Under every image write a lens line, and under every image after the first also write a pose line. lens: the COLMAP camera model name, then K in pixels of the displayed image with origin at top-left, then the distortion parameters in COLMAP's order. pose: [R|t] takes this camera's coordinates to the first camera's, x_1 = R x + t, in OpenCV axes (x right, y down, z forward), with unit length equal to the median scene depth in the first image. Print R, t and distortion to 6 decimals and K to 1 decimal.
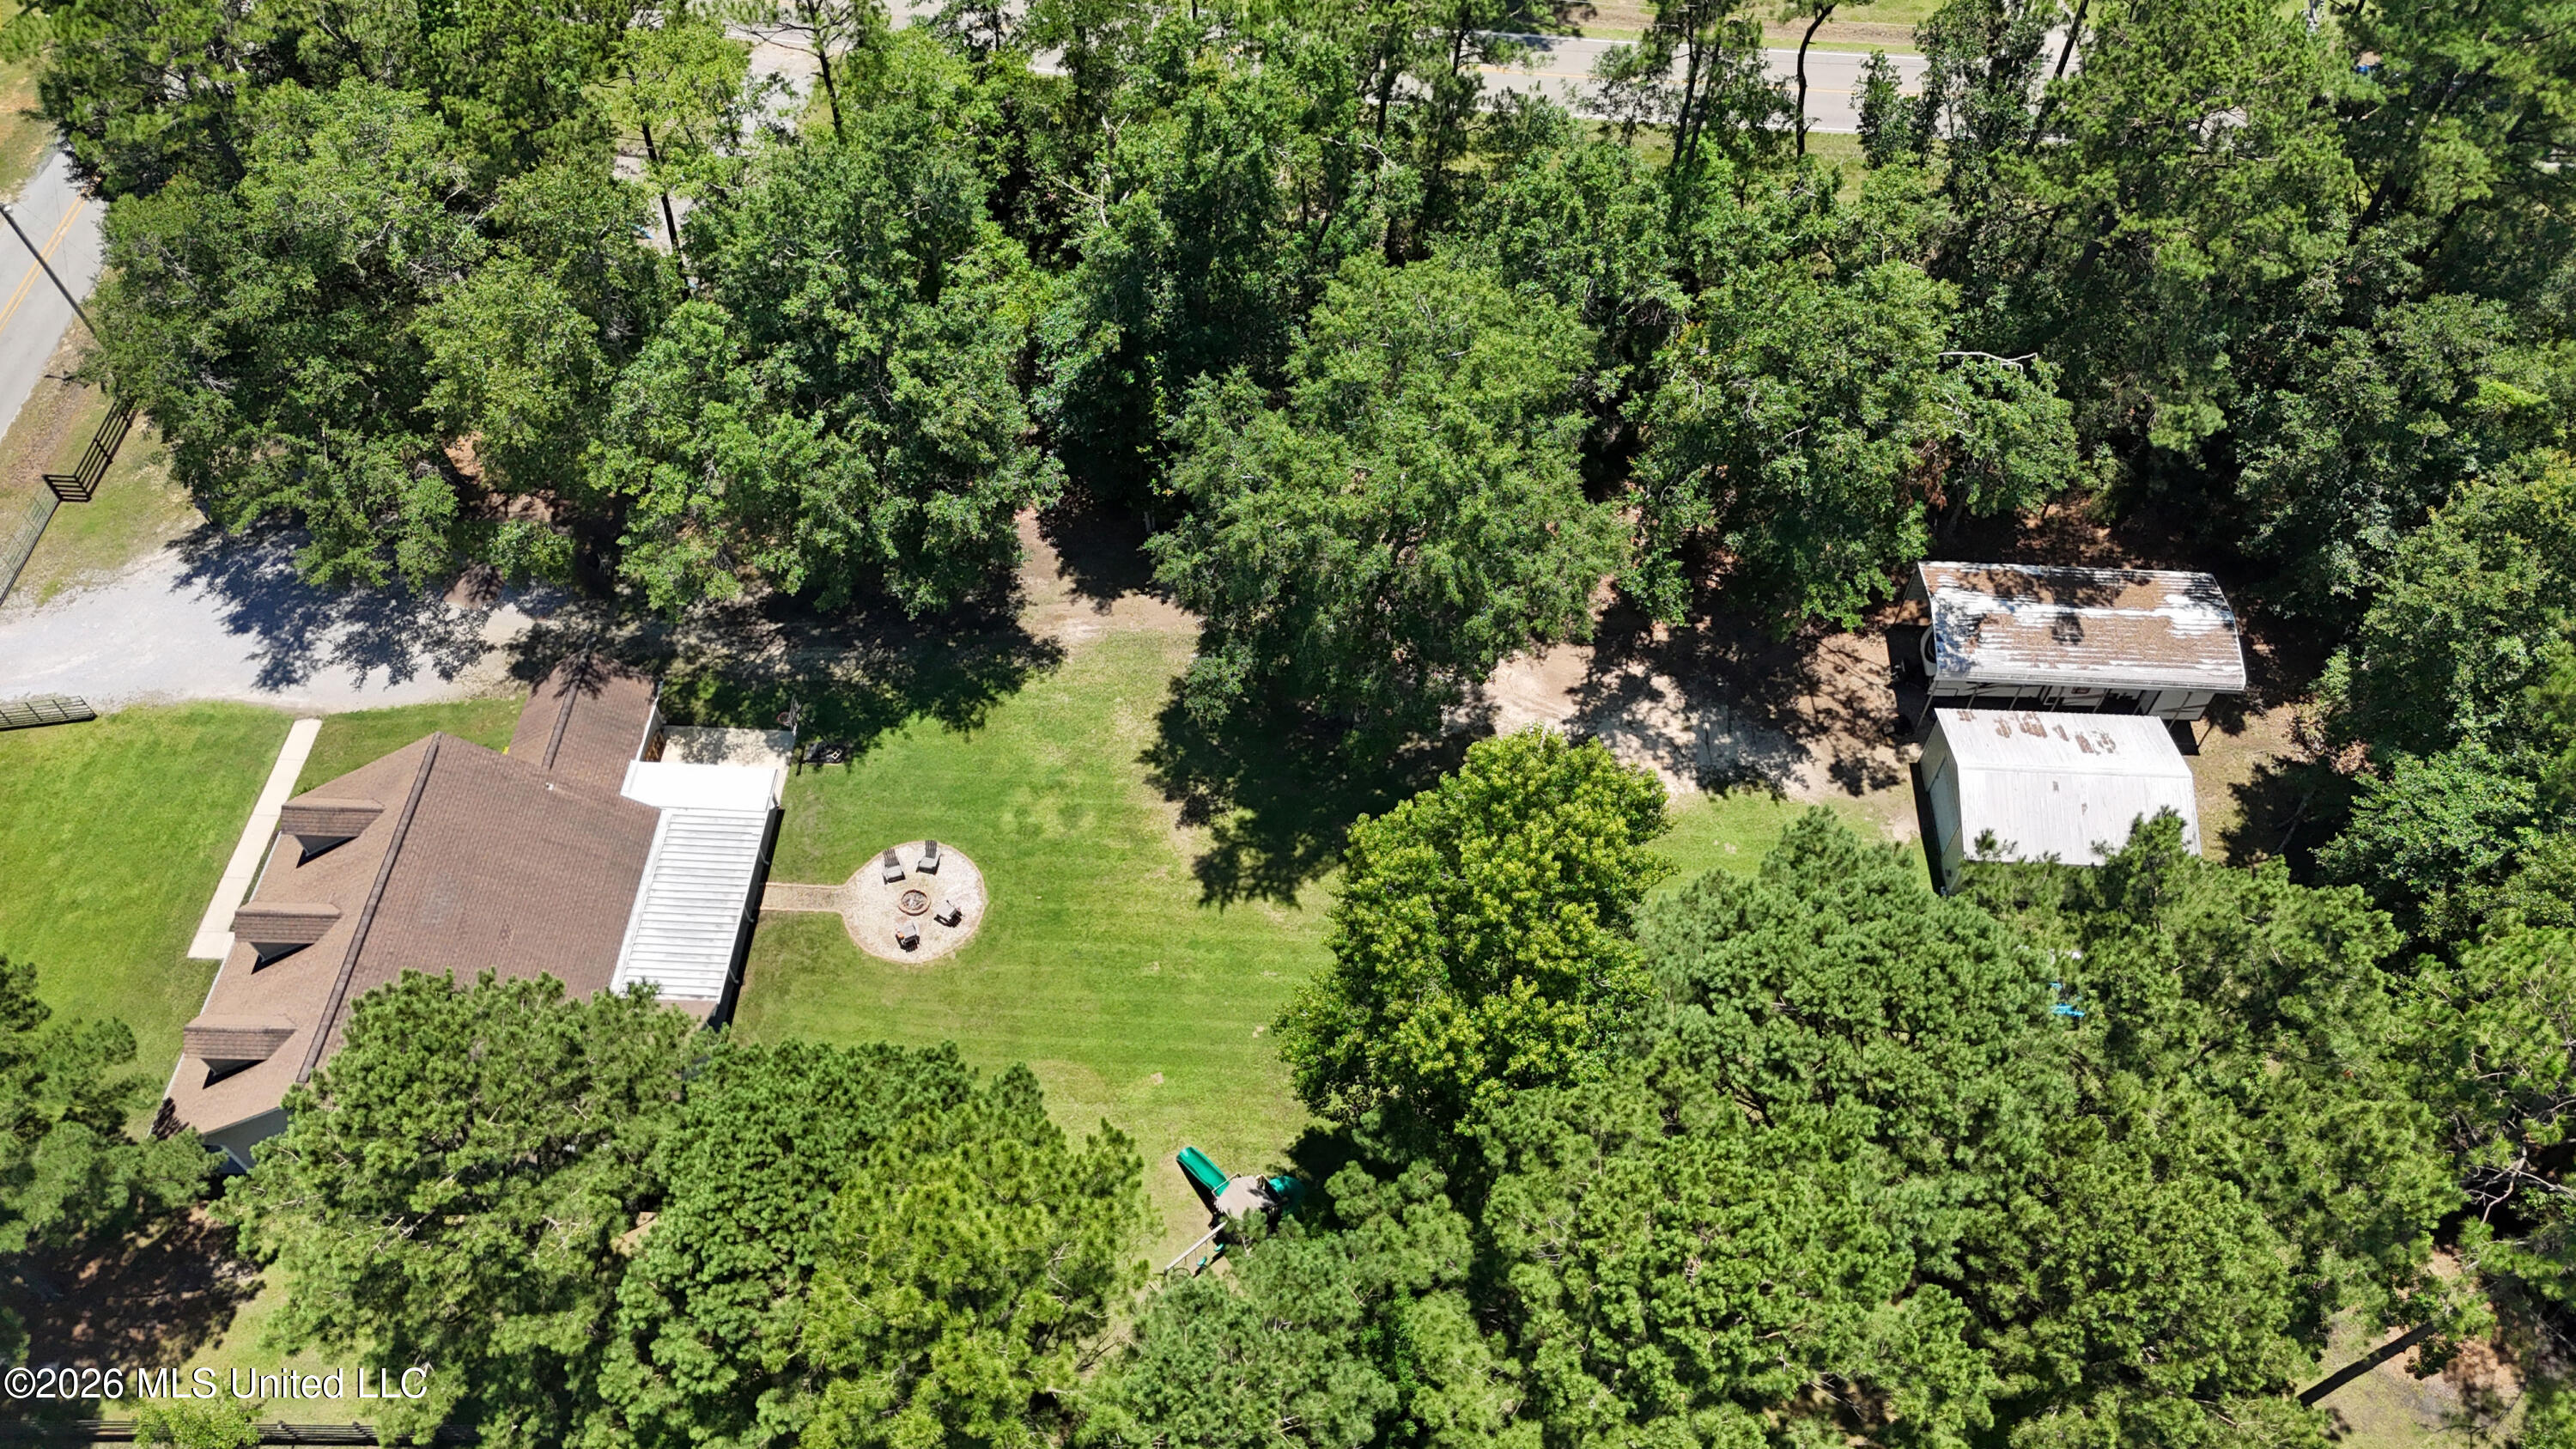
lens RADIAL K [[1947.7, 0, 1295.6], [0, 1947.7, 734.8], [0, 0, 1]] dist [0.064695, -0.000075]
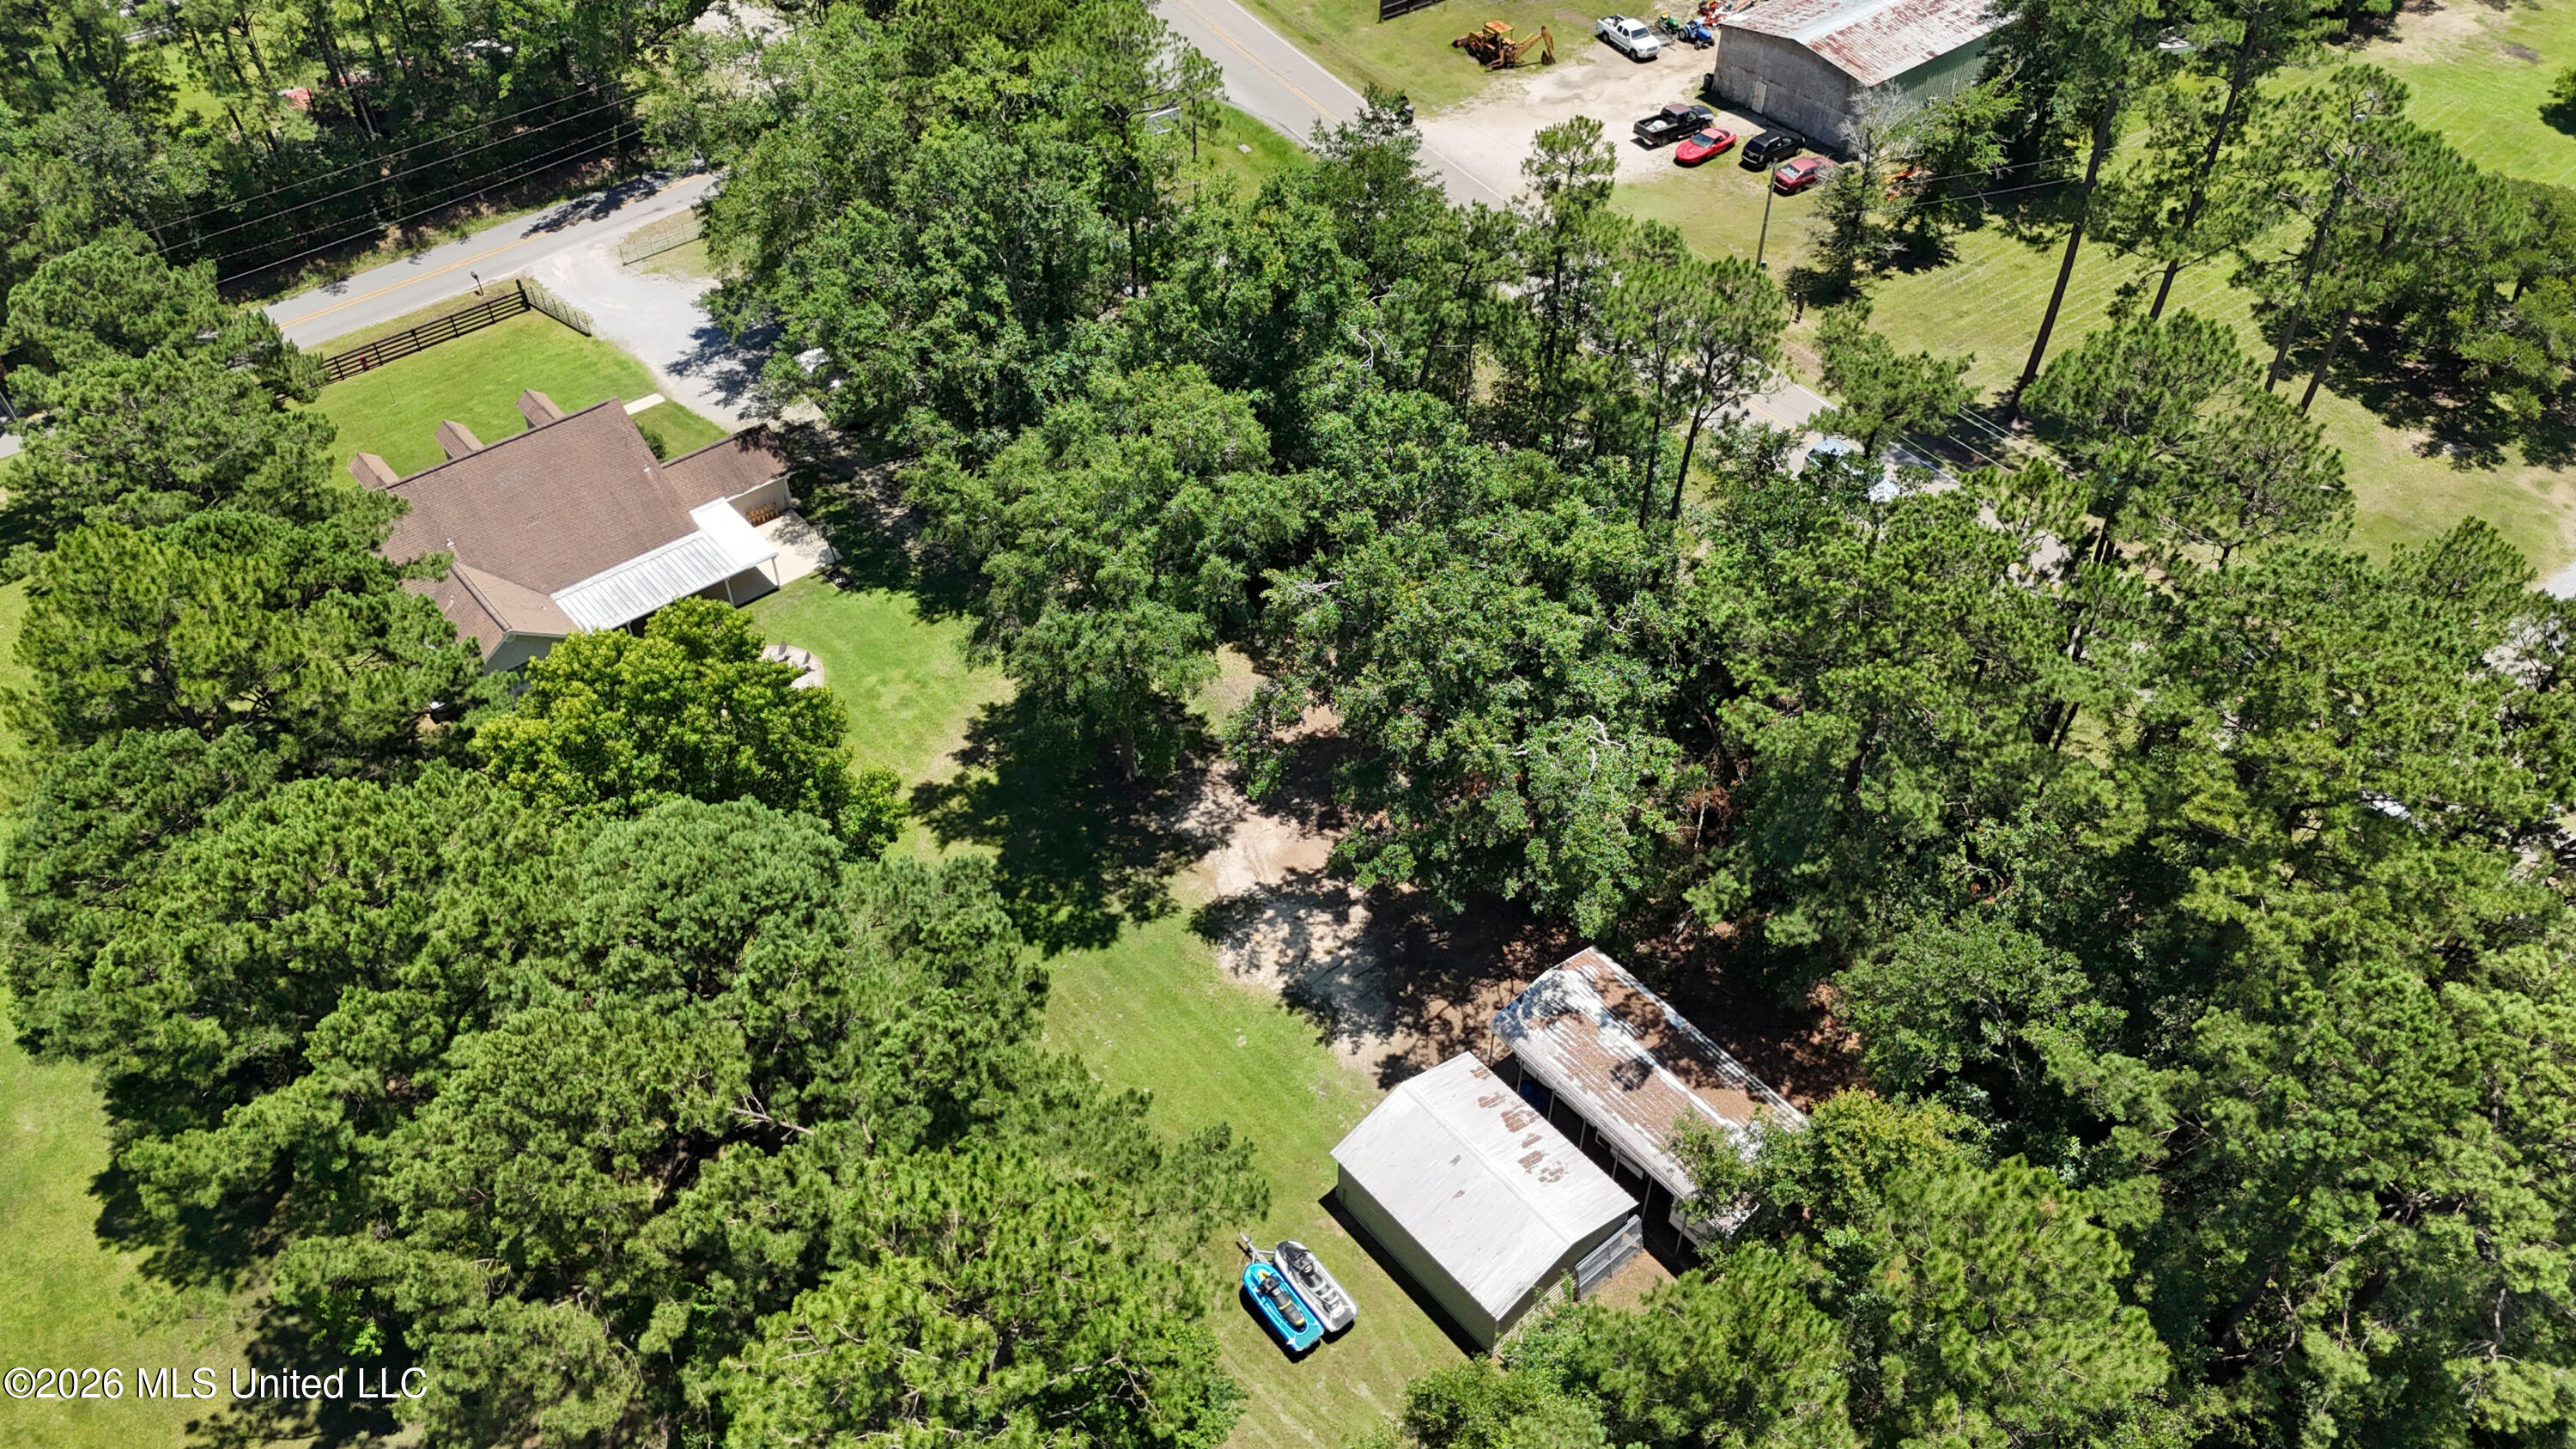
lens RADIAL K [[1947.7, 0, 1287.7], [0, 1947.7, 719.8], [0, 0, 1]] dist [0.064695, -0.000075]
pose [[0.676917, 0.500615, -0.539600, 0.678468], [-0.588066, 0.808715, 0.012570, -0.102002], [0.442675, 0.308812, 0.841828, 0.090504]]
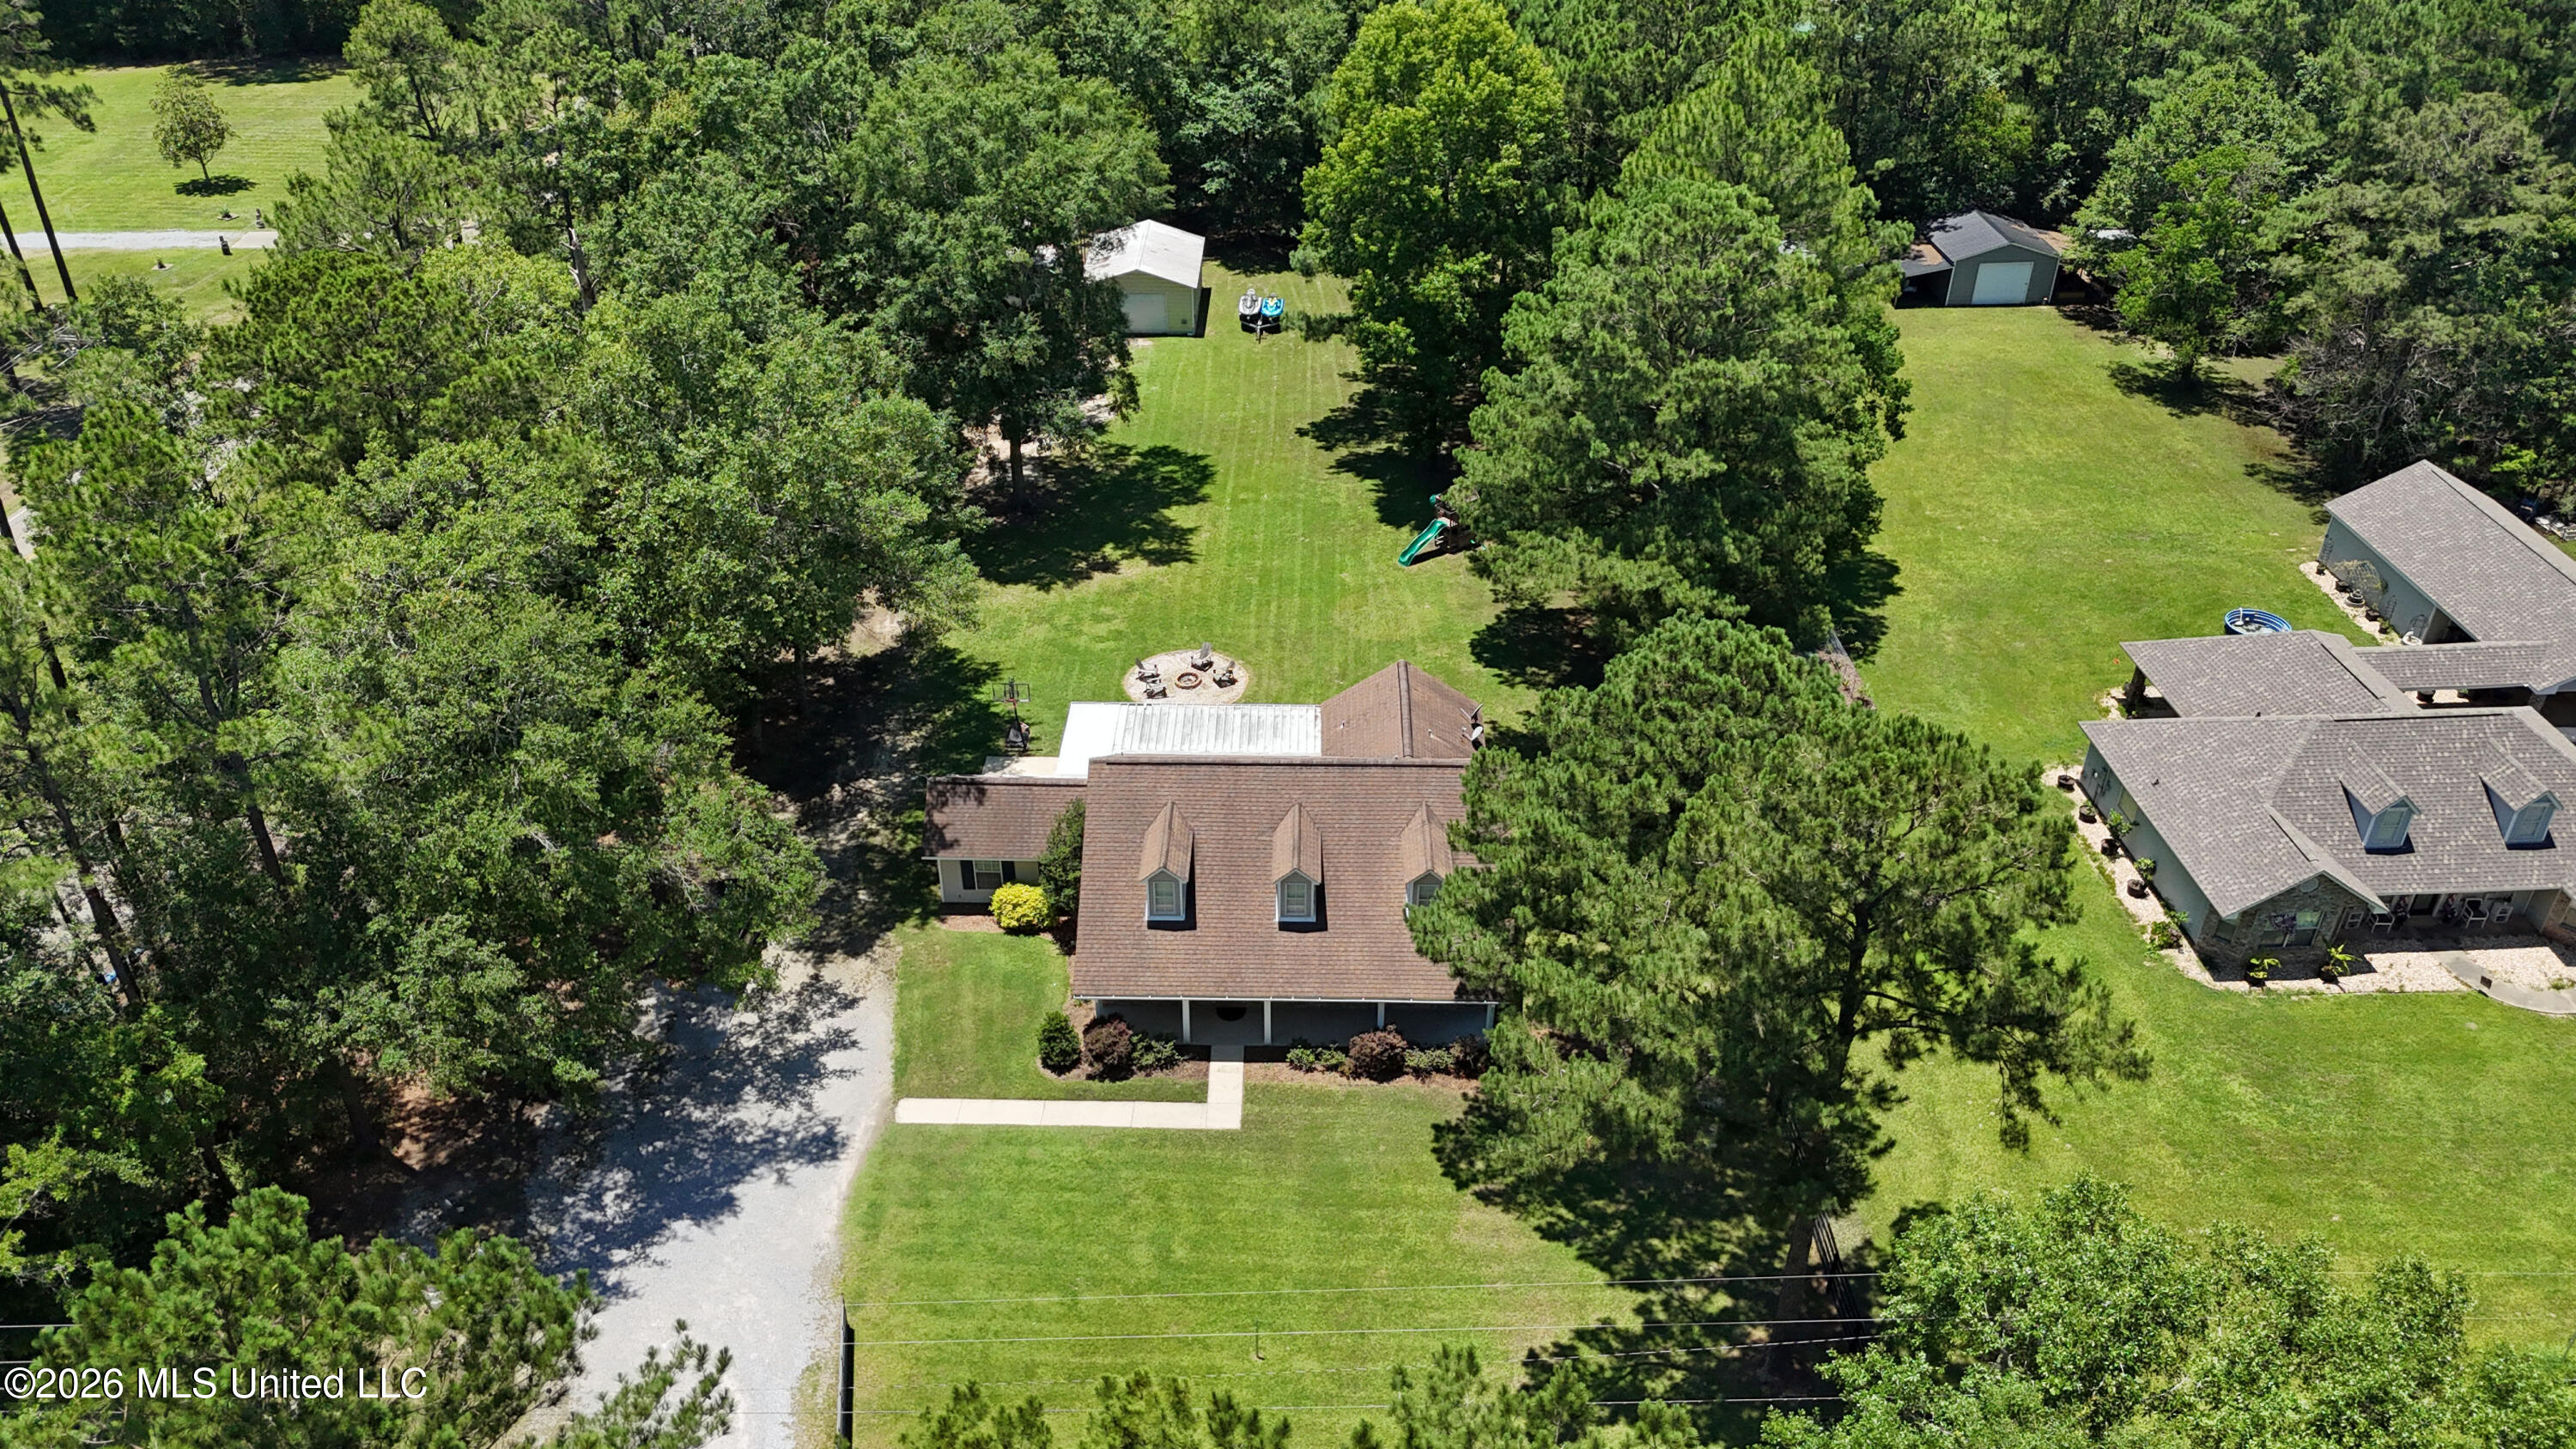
lens RADIAL K [[1947.7, 0, 1283.6], [0, 1947.7, 726.4], [0, 0, 1]] dist [0.064695, -0.000075]
pose [[-0.023034, -0.546931, 0.836861, -1.079022], [0.799707, 0.492260, 0.343728, -0.229078], [-0.599948, 0.677161, 0.426046, 0.475354]]
